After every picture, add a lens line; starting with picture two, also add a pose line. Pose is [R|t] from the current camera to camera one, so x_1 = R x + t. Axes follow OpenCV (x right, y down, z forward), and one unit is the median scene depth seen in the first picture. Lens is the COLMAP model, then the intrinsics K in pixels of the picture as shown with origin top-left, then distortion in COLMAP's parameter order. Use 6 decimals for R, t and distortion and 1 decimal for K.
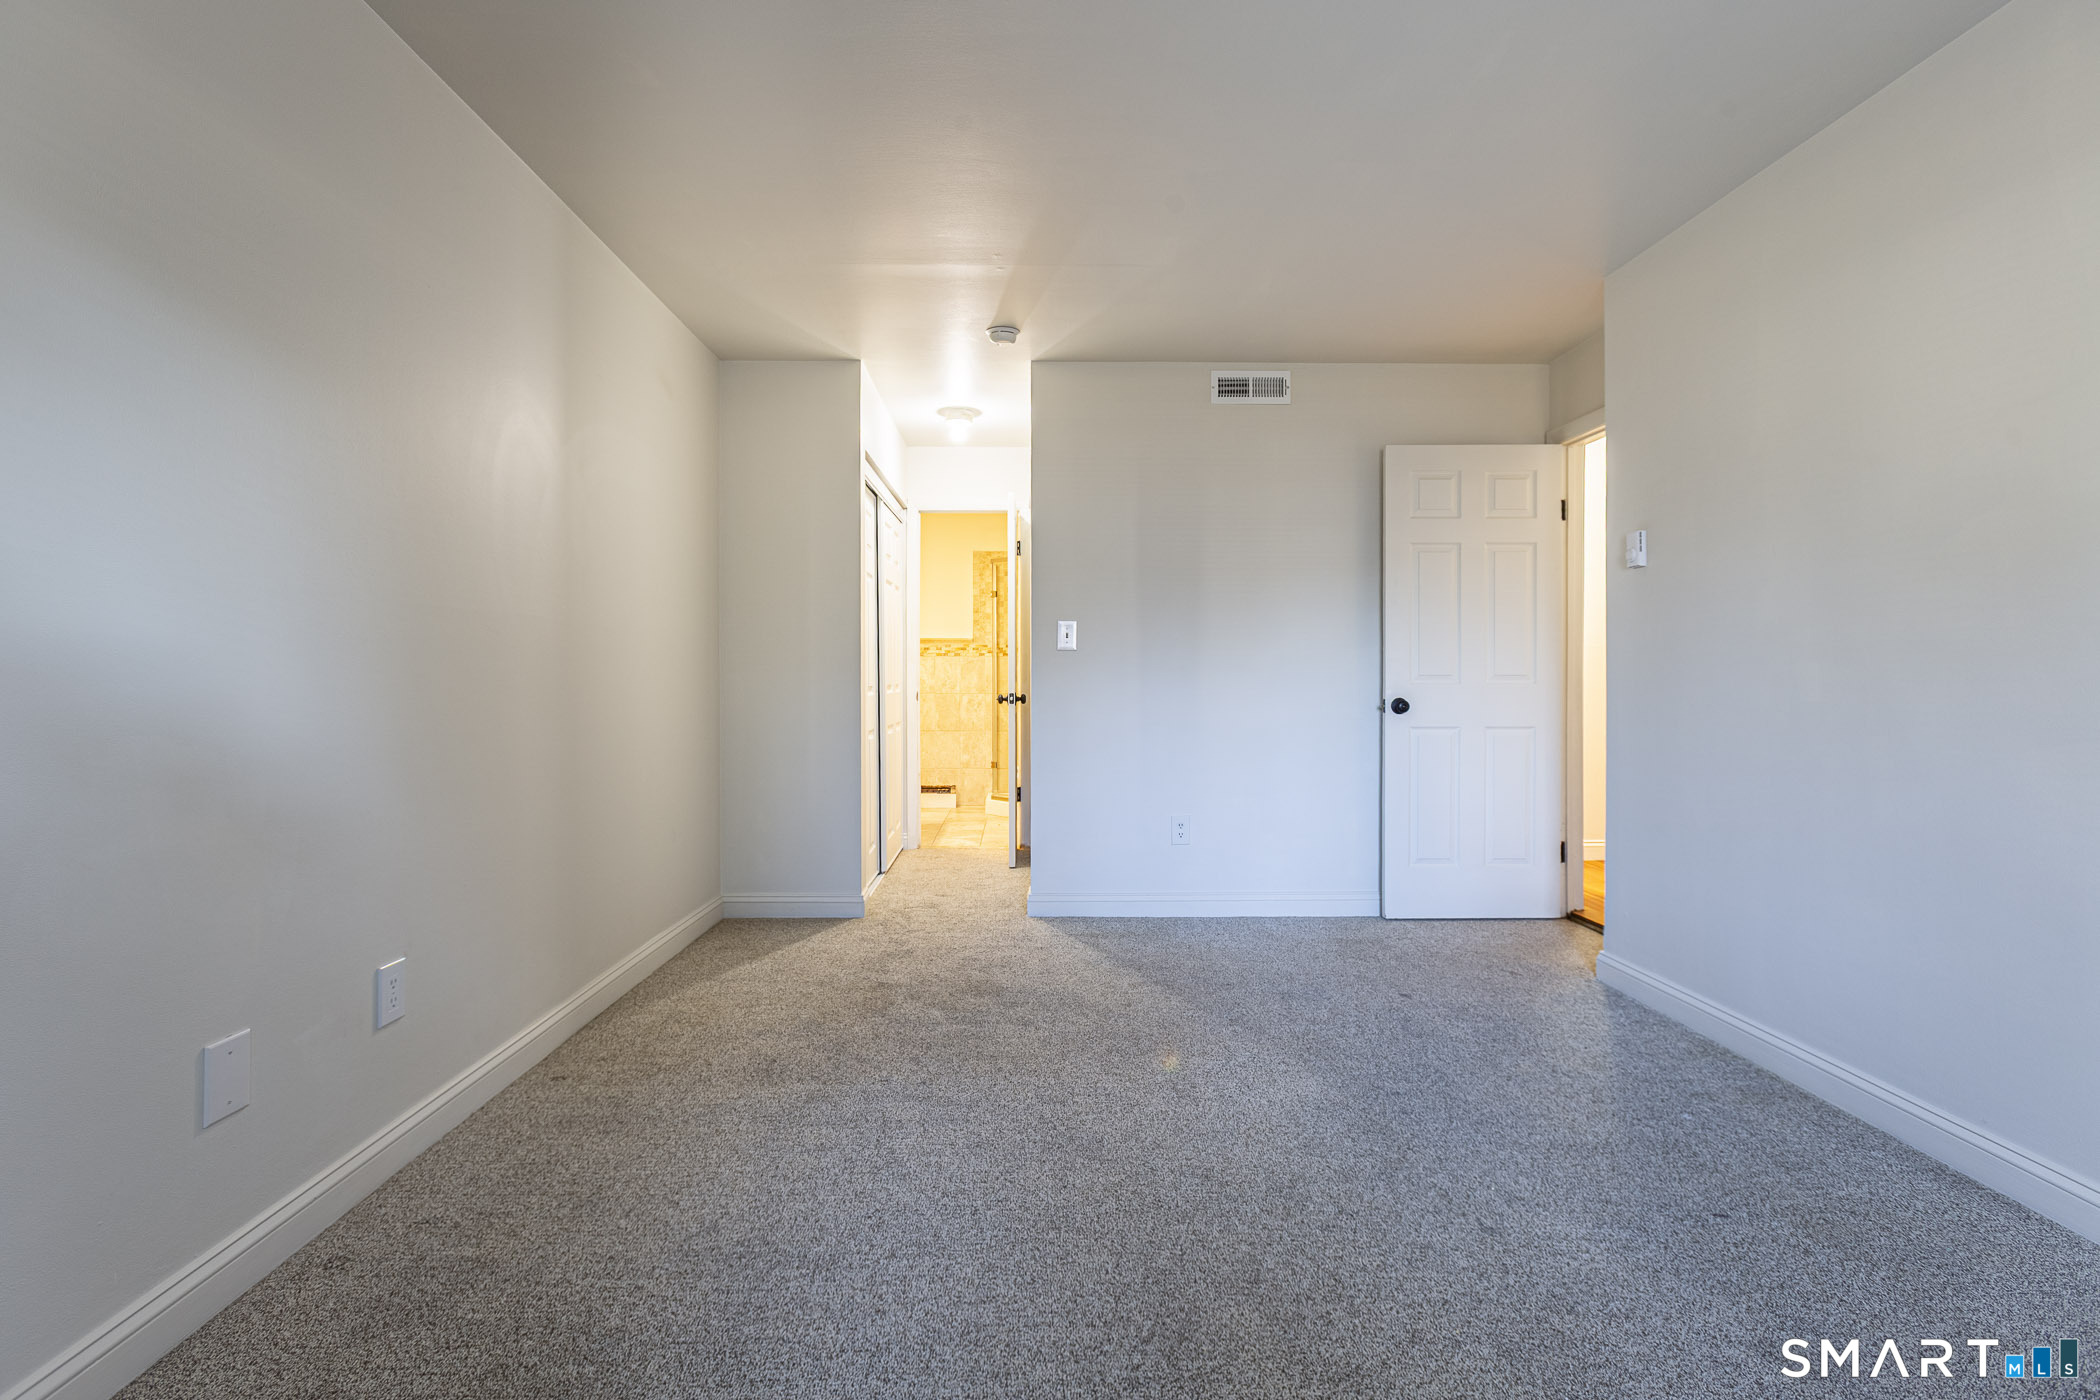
lens RADIAL K [[959.6, 0, 1031.3], [0, 959.6, 684.1], [0, 0, 1]] dist [-0.005190, 0.008670]
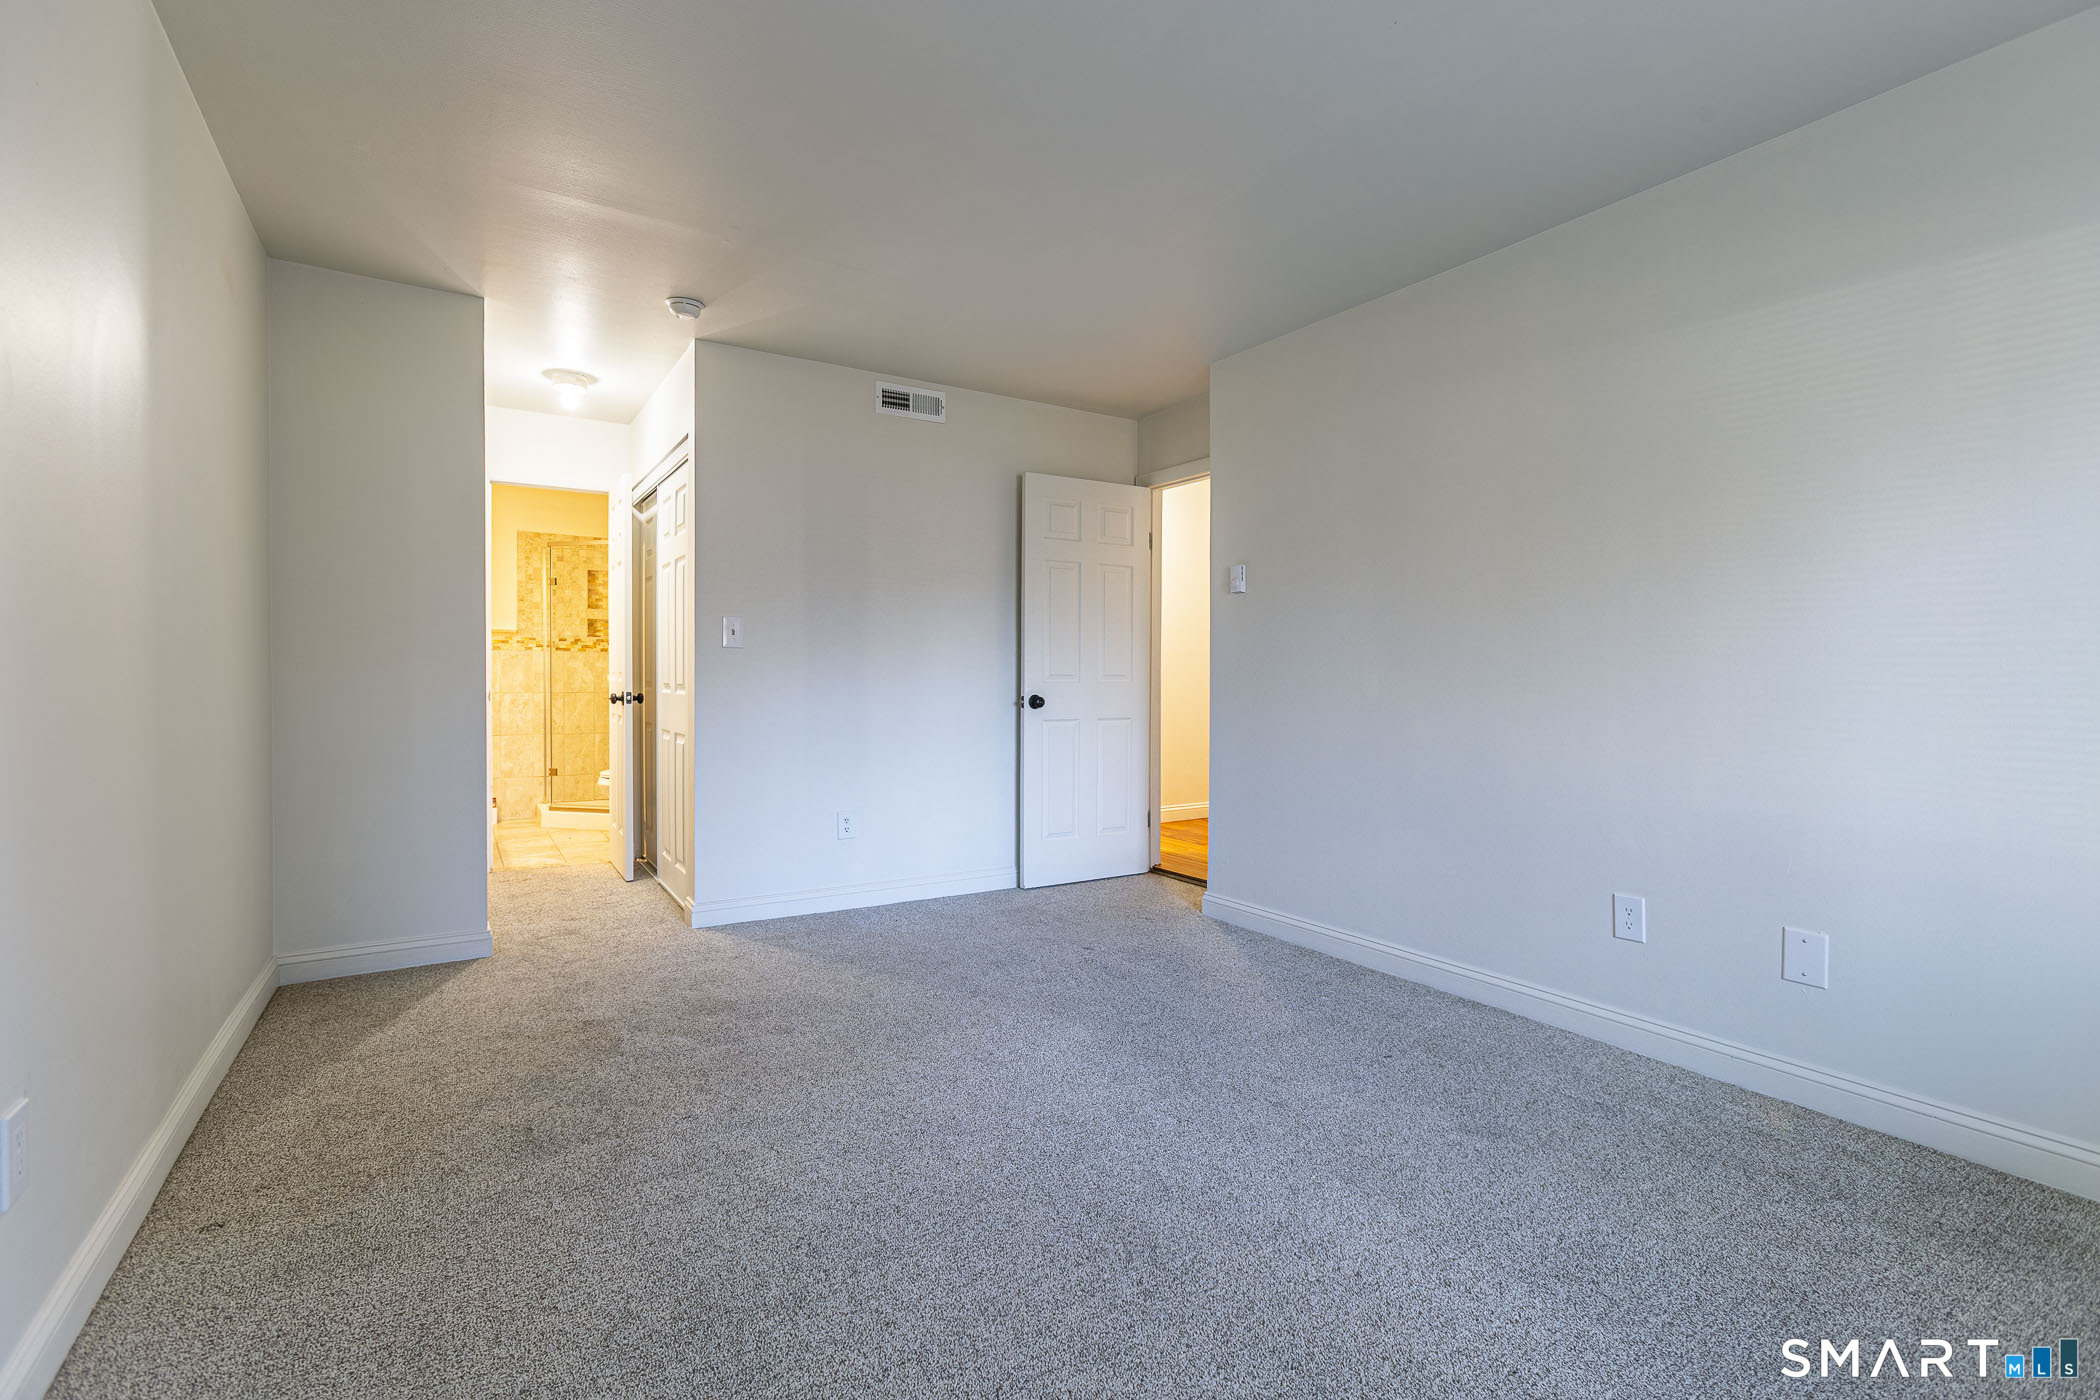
lens RADIAL K [[959.6, 0, 983.1], [0, 959.6, 689.8], [0, 0, 1]] dist [-0.005190, 0.008670]
pose [[0.854513, -0.004440, 0.519410, -0.270941], [-0.000202, 0.999961, 0.008879, -0.001444], [-0.519429, -0.007692, 0.854479, 0.053620]]
